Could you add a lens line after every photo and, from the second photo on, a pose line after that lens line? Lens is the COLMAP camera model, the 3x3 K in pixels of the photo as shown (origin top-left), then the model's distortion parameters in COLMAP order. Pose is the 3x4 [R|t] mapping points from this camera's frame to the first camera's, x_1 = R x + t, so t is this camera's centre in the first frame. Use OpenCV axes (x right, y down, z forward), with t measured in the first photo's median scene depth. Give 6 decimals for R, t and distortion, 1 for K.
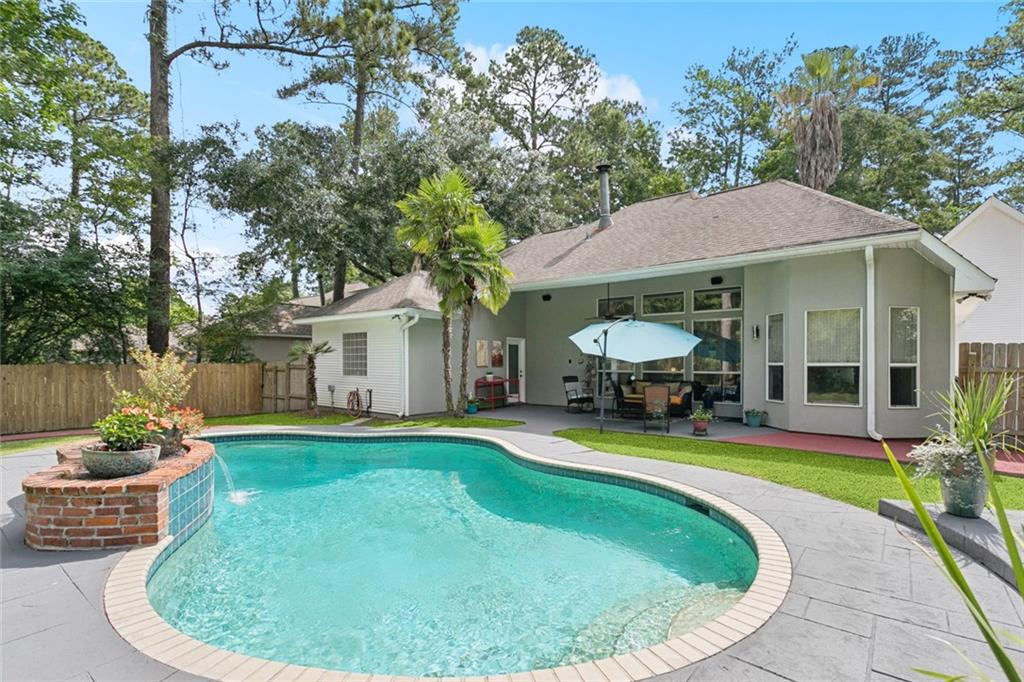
lens RADIAL K [[490.8, 0, 510.6], [0, 490.8, 344.9], [0, 0, 1]] dist [0.001032, 0.001284]
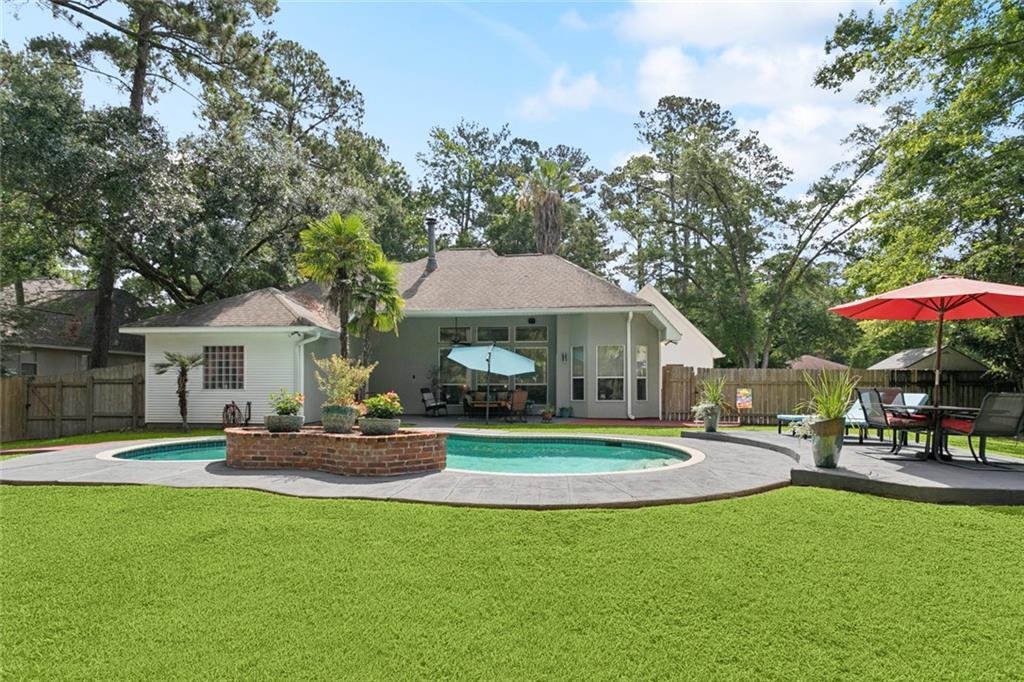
lens RADIAL K [[490.8, 0, 513.5], [0, 490.8, 344.7], [0, 0, 1]] dist [0.001032, 0.001284]
pose [[0.826028, 0.044421, 0.561876, -0.396802], [-0.017945, 0.998457, -0.052556, 0.015089], [-0.563343, 0.033330, 0.825550, -0.152541]]
